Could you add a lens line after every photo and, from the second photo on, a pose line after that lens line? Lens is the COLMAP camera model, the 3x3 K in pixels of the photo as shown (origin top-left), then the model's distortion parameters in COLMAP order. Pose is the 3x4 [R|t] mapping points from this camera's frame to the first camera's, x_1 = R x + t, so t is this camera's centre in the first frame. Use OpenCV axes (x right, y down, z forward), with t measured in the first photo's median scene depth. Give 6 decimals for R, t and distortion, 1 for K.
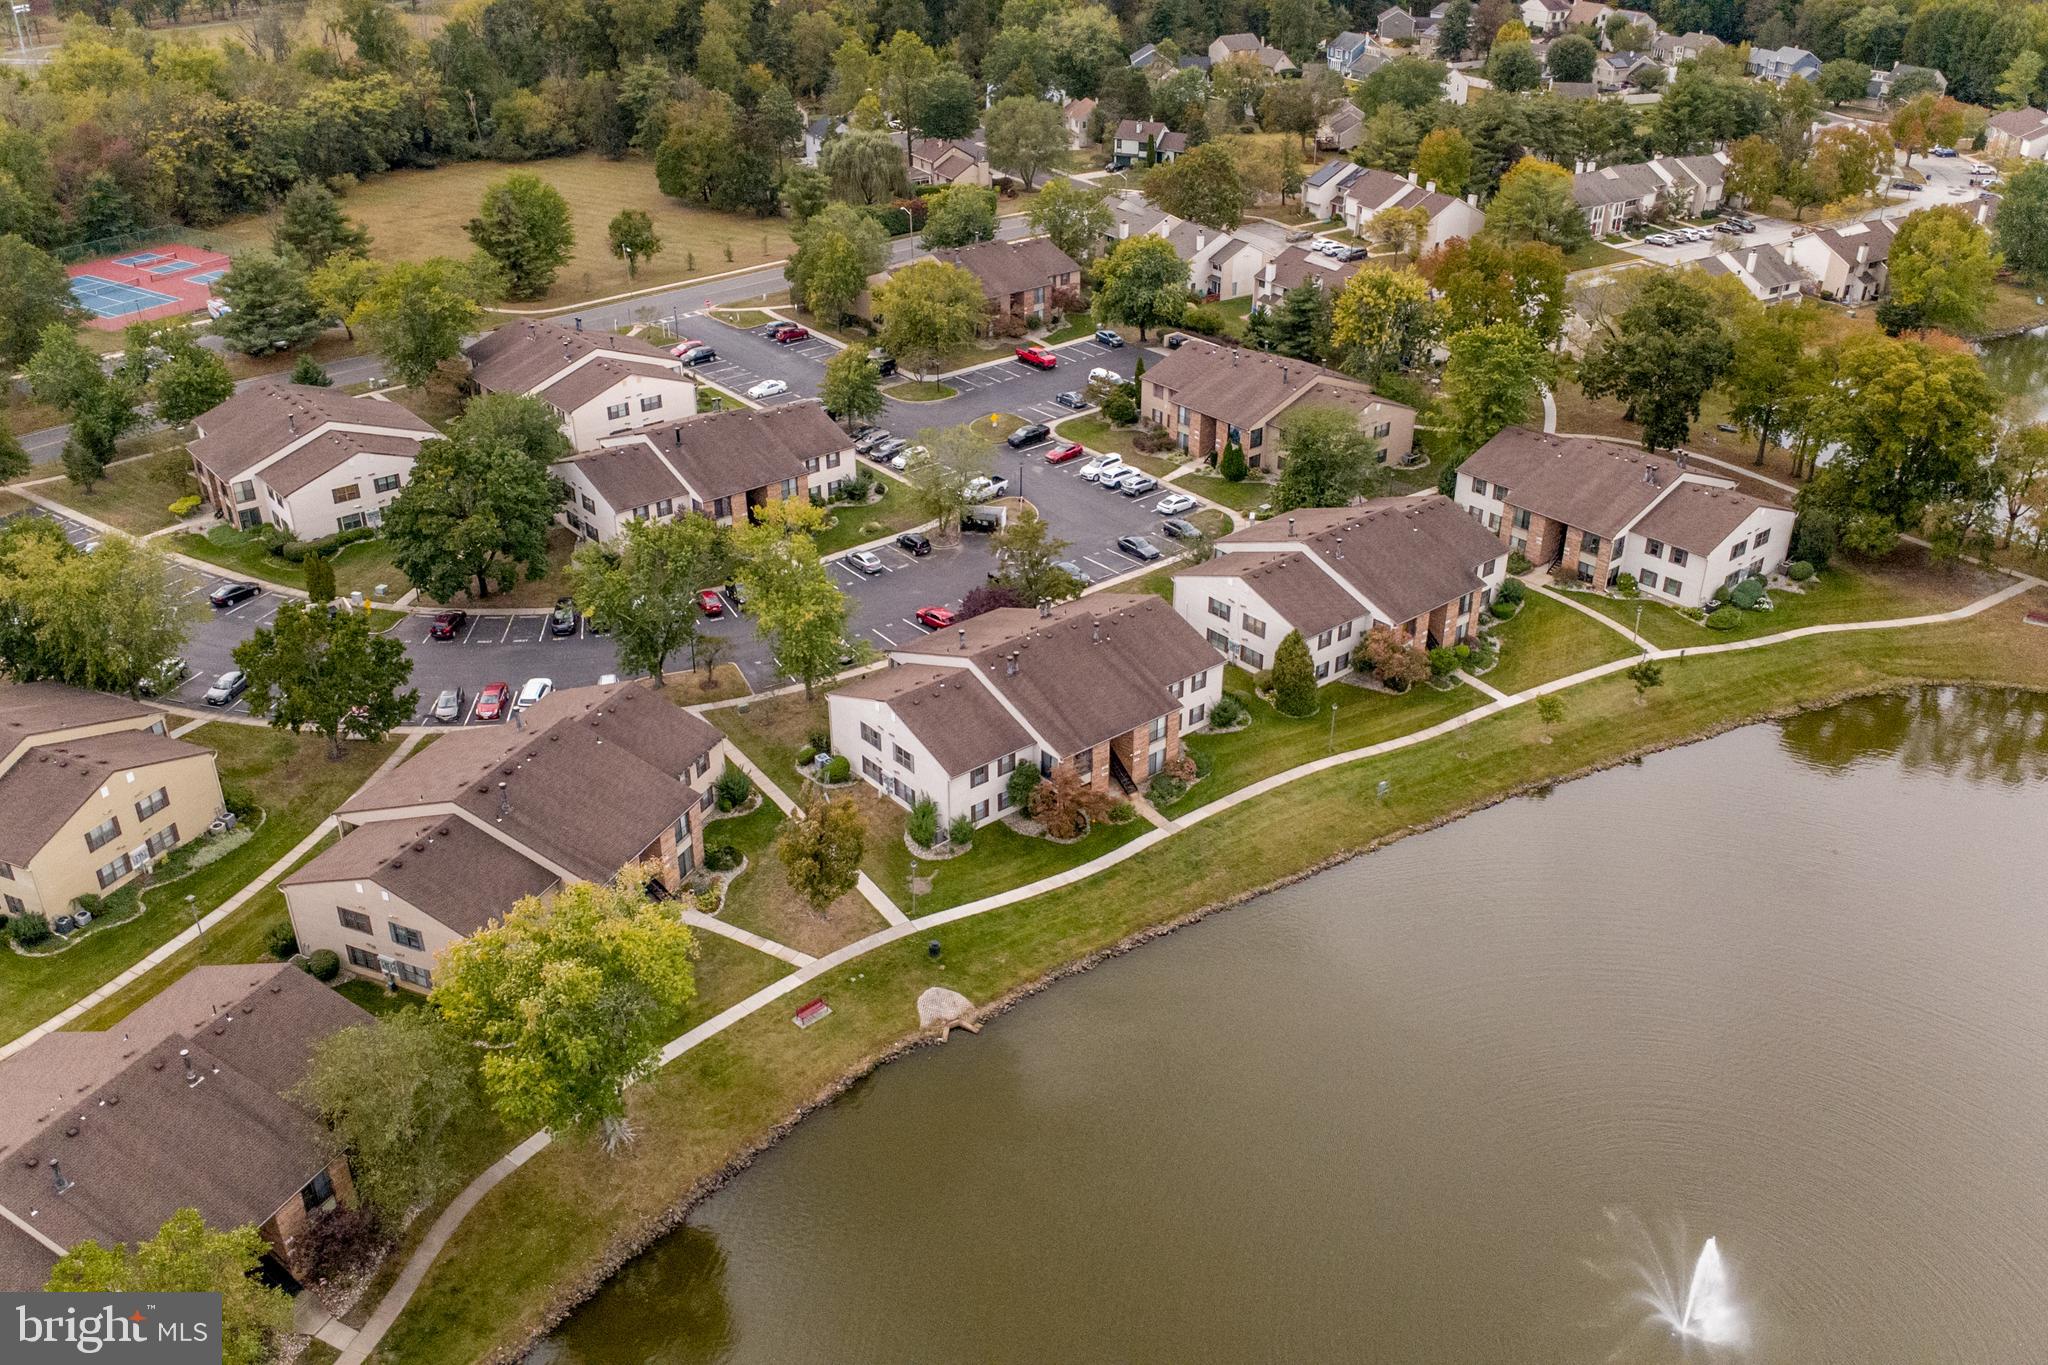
lens RADIAL K [[1700.8, 0, 1023.9], [0, 1700.8, 653.1], [0, 0, 1]] dist [0.005703, 0.007252]
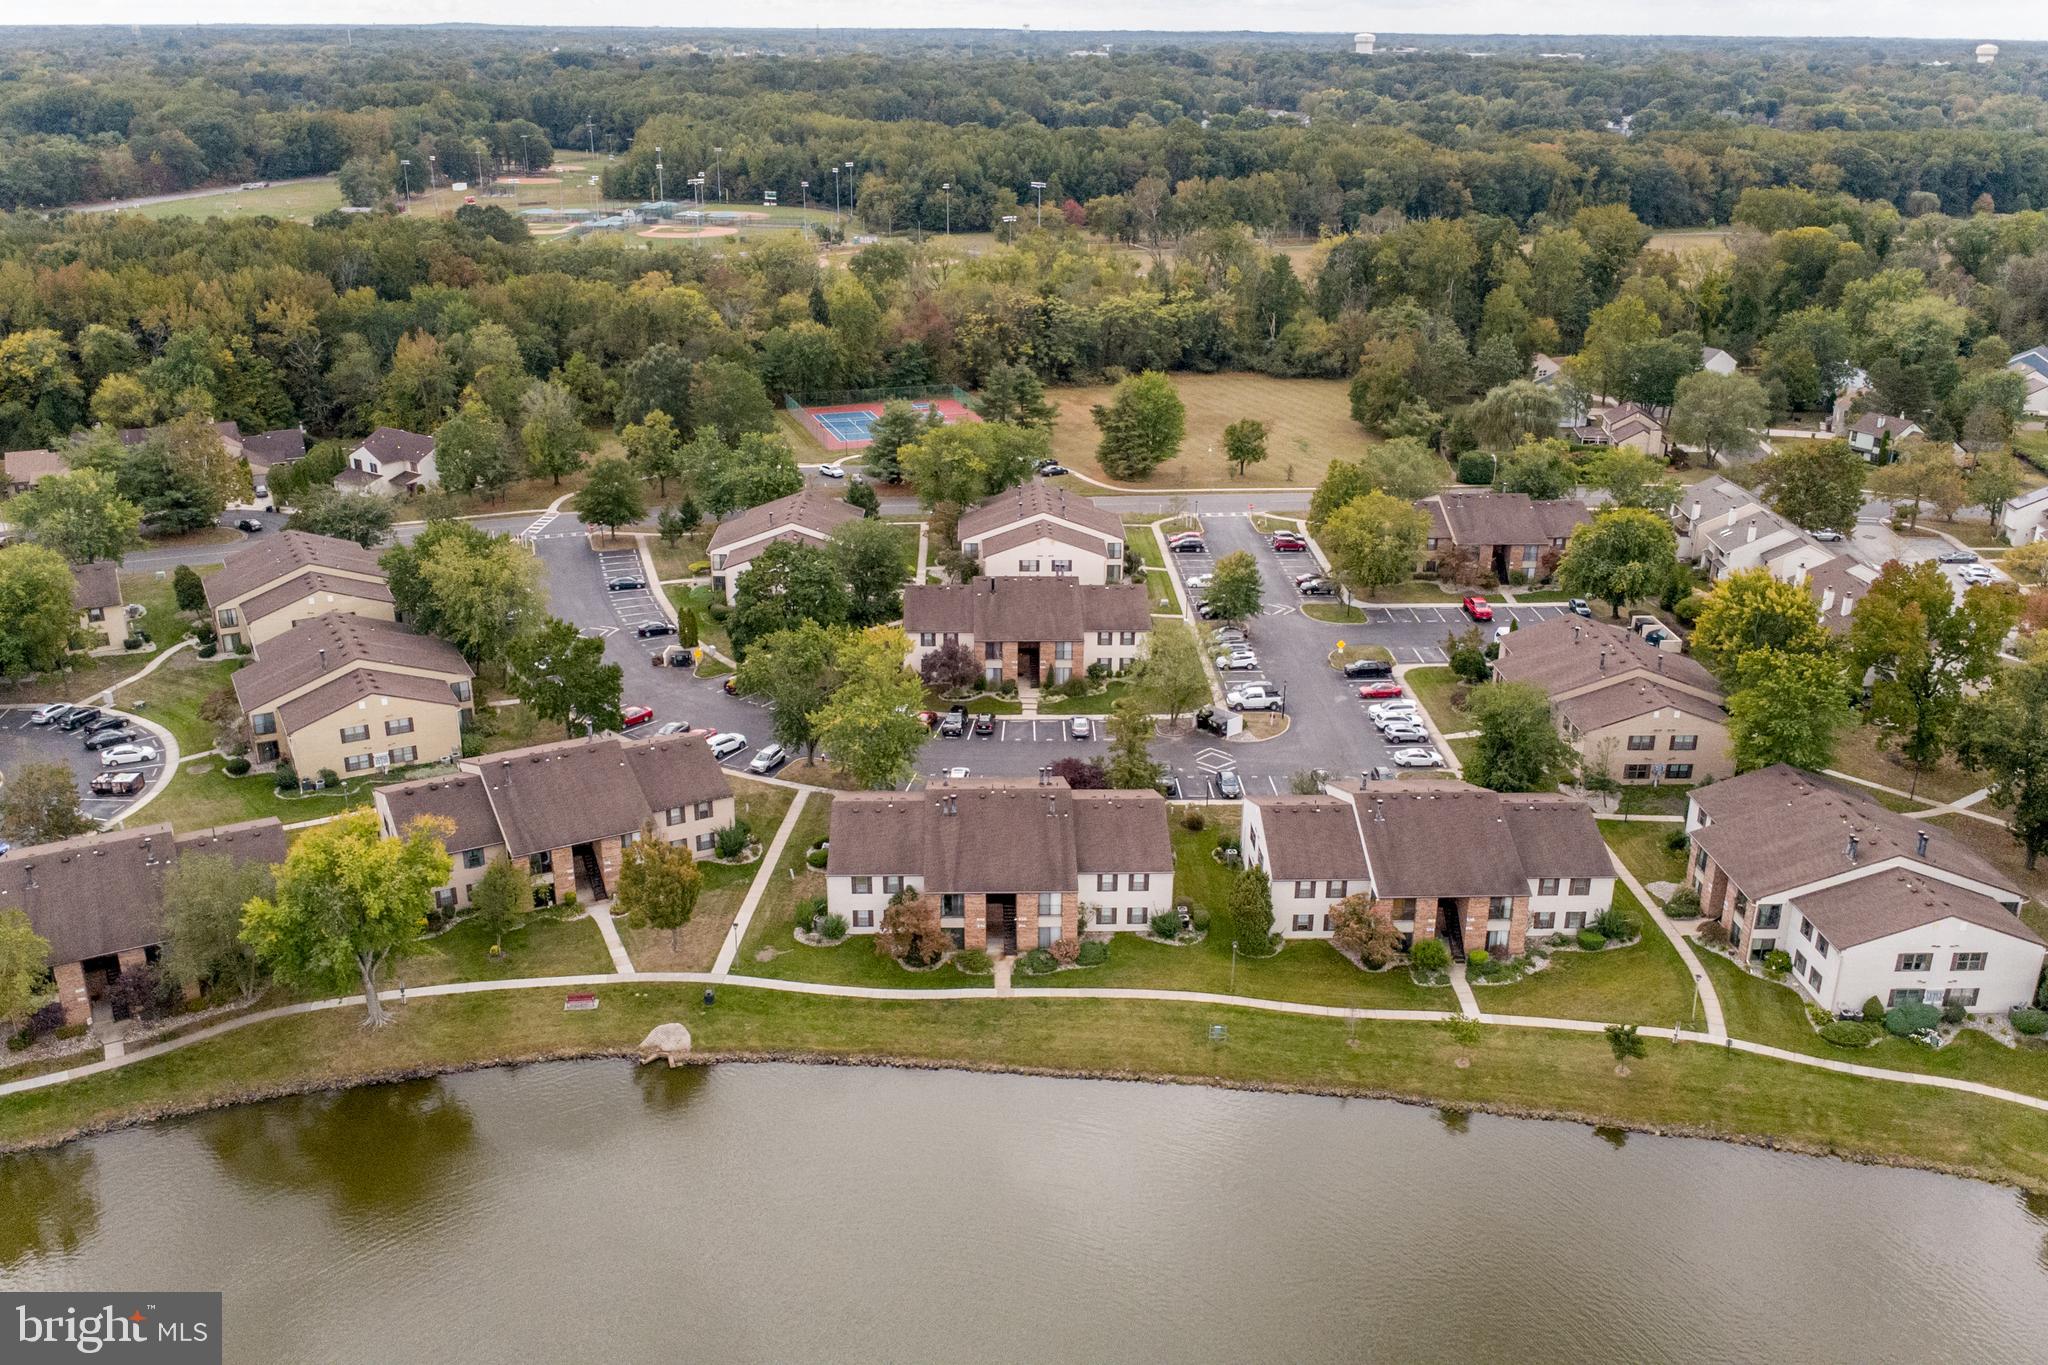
lens RADIAL K [[1700.8, 0, 1023.9], [0, 1700.8, 653.1], [0, 0, 1]] dist [0.005703, 0.007252]
pose [[0.792221, 0.214082, -0.571450, 0.495154], [-0.290377, 0.955879, -0.044459, -0.040430], [0.536719, 0.201157, 0.819432, 0.085973]]
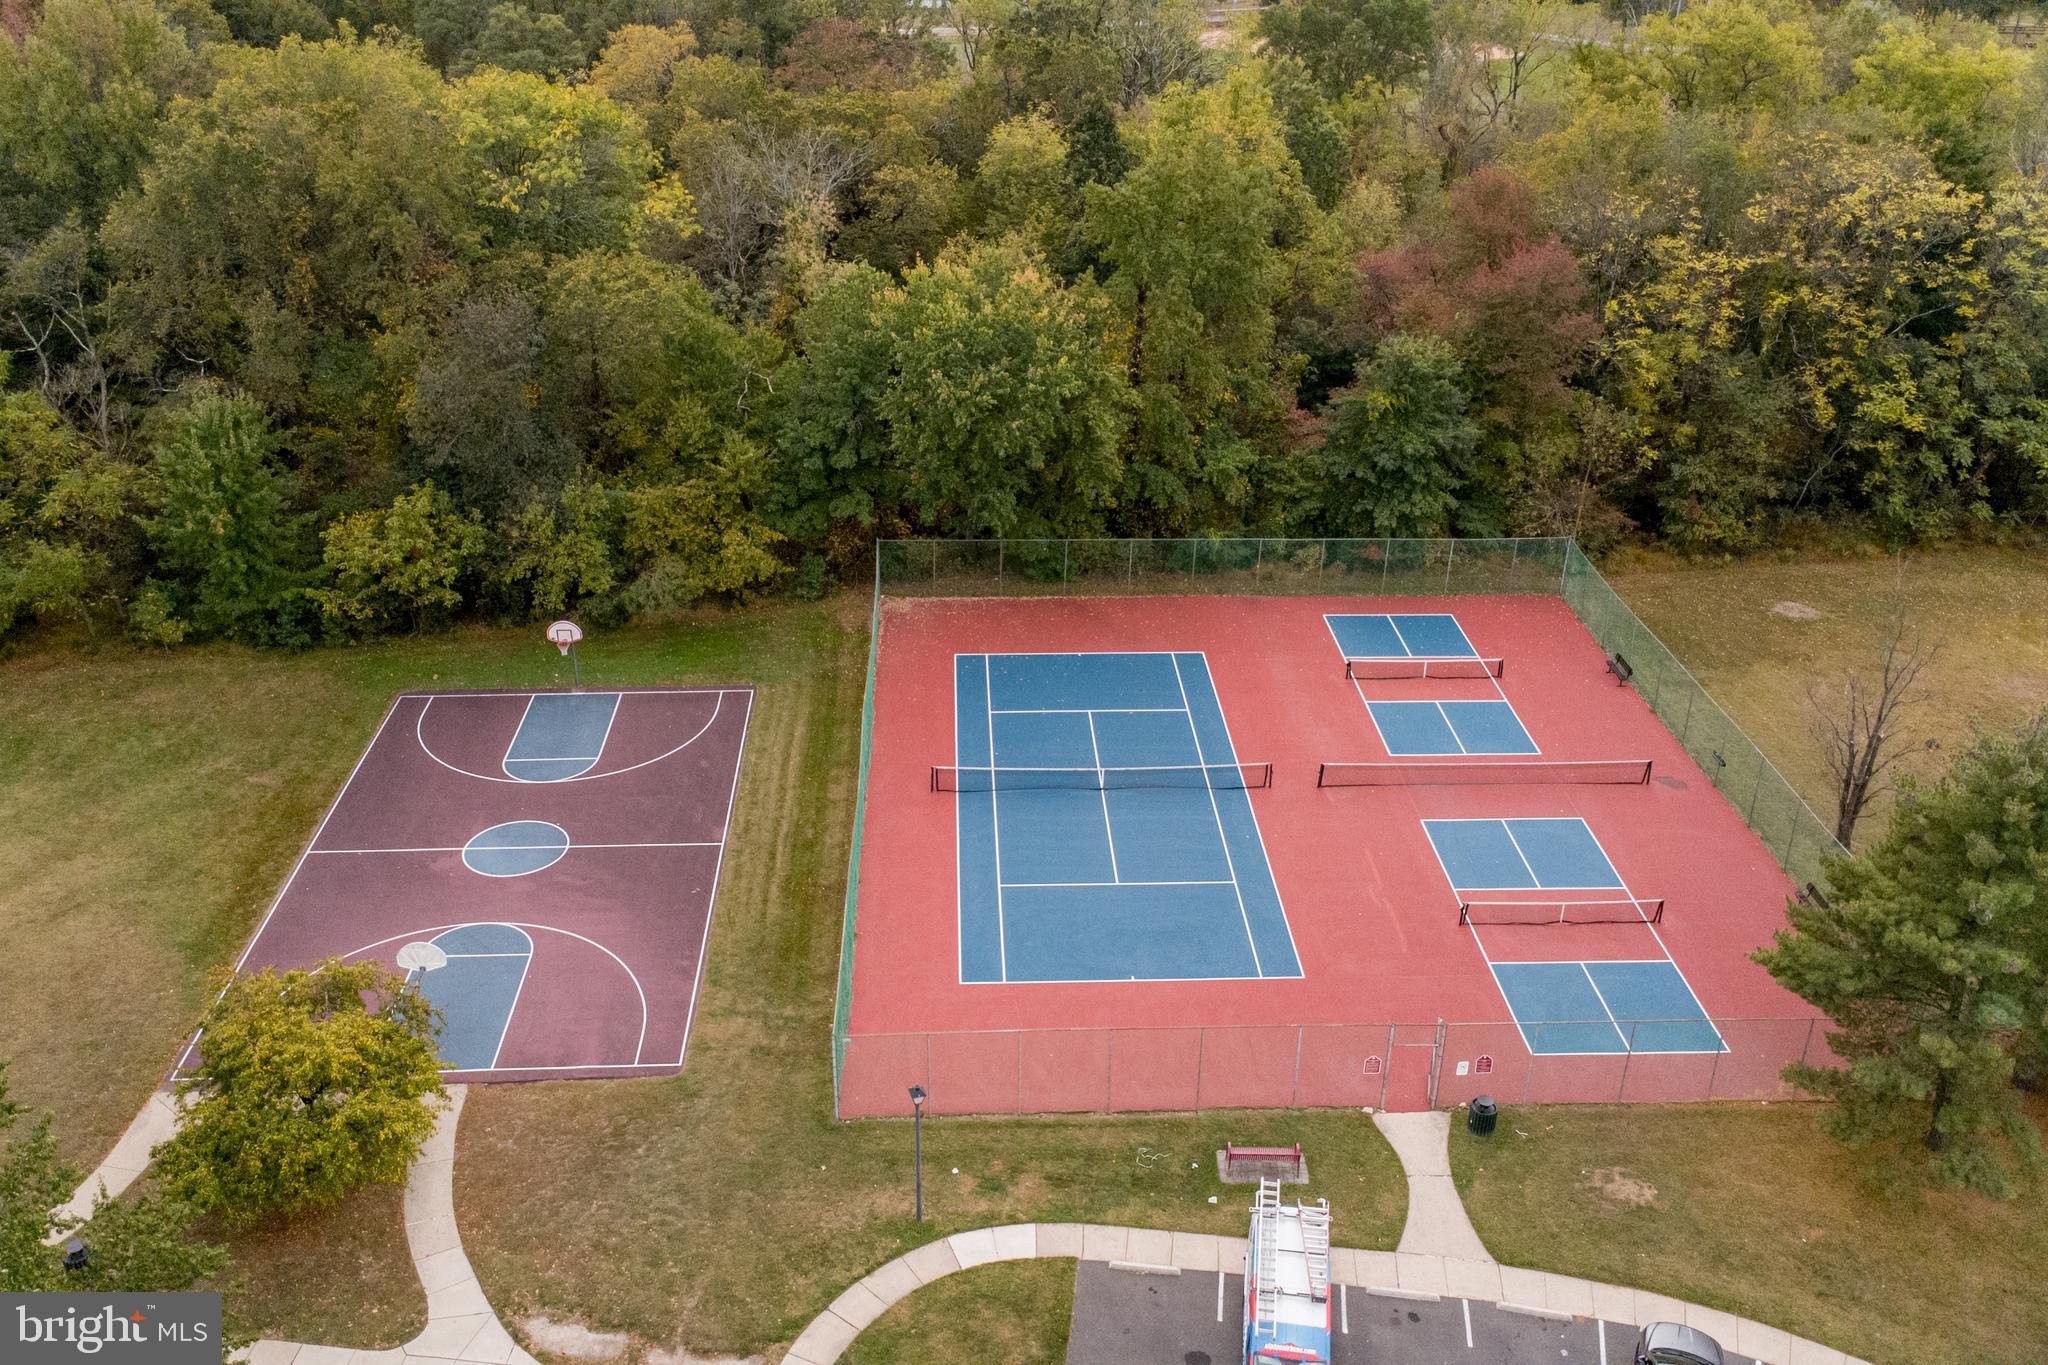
lens RADIAL K [[1700.8, 0, 1023.9], [0, 1700.8, 653.1], [0, 0, 1]] dist [0.005703, 0.007252]
pose [[0.590514, 0.369998, -0.717213, -0.568191], [-0.393204, 0.907997, 0.144677, -0.406378], [0.704758, 0.196577, 0.681670, 1.242573]]
